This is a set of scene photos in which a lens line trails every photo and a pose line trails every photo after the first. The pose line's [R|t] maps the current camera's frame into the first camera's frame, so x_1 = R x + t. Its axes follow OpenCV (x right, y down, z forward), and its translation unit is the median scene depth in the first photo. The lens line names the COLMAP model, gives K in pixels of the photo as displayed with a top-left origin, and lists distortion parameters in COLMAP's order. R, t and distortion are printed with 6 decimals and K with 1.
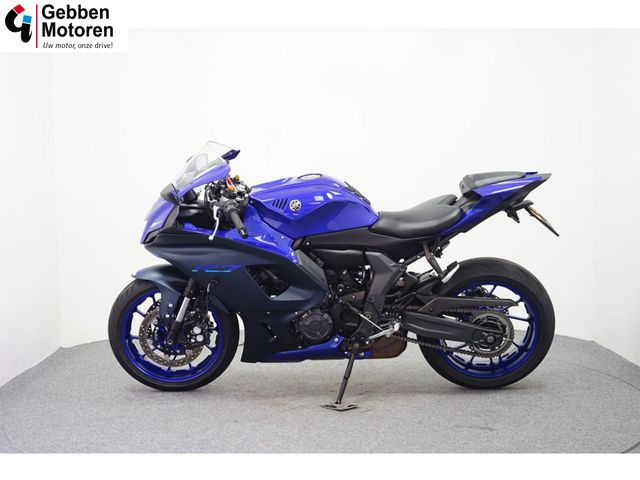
lens RADIAL K [[936.8, 0, 321.6], [0, 936.8, 235.8], [0, 0, 1]] dist [0.022923, 0.000000]
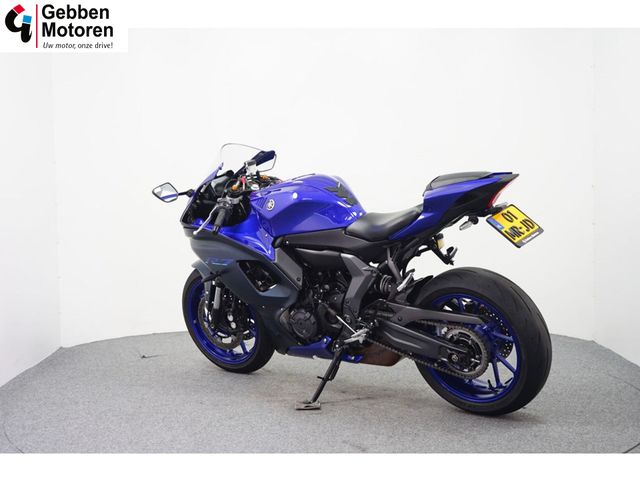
lens RADIAL K [[936.8, 0, 319.7], [0, 936.8, 244.9], [0, 0, 1]] dist [0.022923, 0.000000]
pose [[0.777670, 0.045899, -0.626995, 0.643807], [-0.036373, 0.998946, 0.028014, -0.018699], [0.627620, 0.001020, 0.778520, 0.218685]]
